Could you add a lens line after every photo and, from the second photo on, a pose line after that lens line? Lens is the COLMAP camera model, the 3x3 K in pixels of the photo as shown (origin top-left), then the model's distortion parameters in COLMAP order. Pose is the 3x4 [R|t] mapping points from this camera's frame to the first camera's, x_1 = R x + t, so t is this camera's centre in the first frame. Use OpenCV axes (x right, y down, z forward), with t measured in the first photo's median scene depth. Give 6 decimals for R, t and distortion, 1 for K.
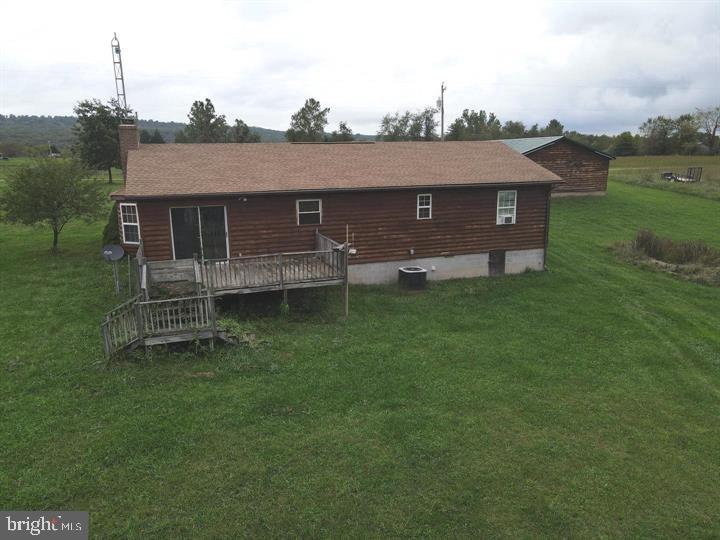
lens RADIAL K [[528.7, 0, 360.0], [0, 528.7, 270.0], [0, 0, 1]] dist [-0.000088, 0.022811]
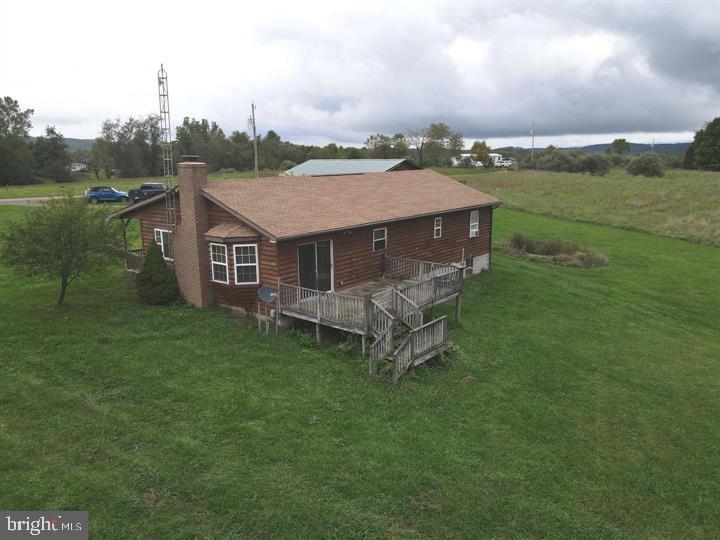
lens RADIAL K [[528.7, 0, 360.0], [0, 528.7, 270.0], [0, 0, 1]] dist [-0.000088, 0.022811]
pose [[0.853743, -0.103425, 0.510320, -0.545881], [0.109023, 0.993857, 0.019031, -0.052244], [-0.509153, 0.039389, 0.859774, 0.025132]]
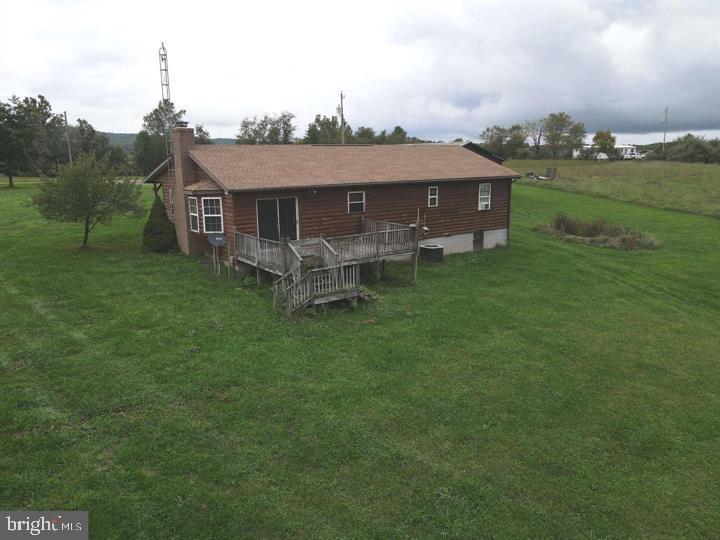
lens RADIAL K [[528.7, 0, 360.0], [0, 528.7, 270.0], [0, 0, 1]] dist [-0.000088, 0.022811]
pose [[0.957088, -0.058915, 0.283745, -0.330136], [0.060988, 0.998137, 0.001531, 0.033171], [-0.283306, 0.015840, 0.958899, -0.119873]]
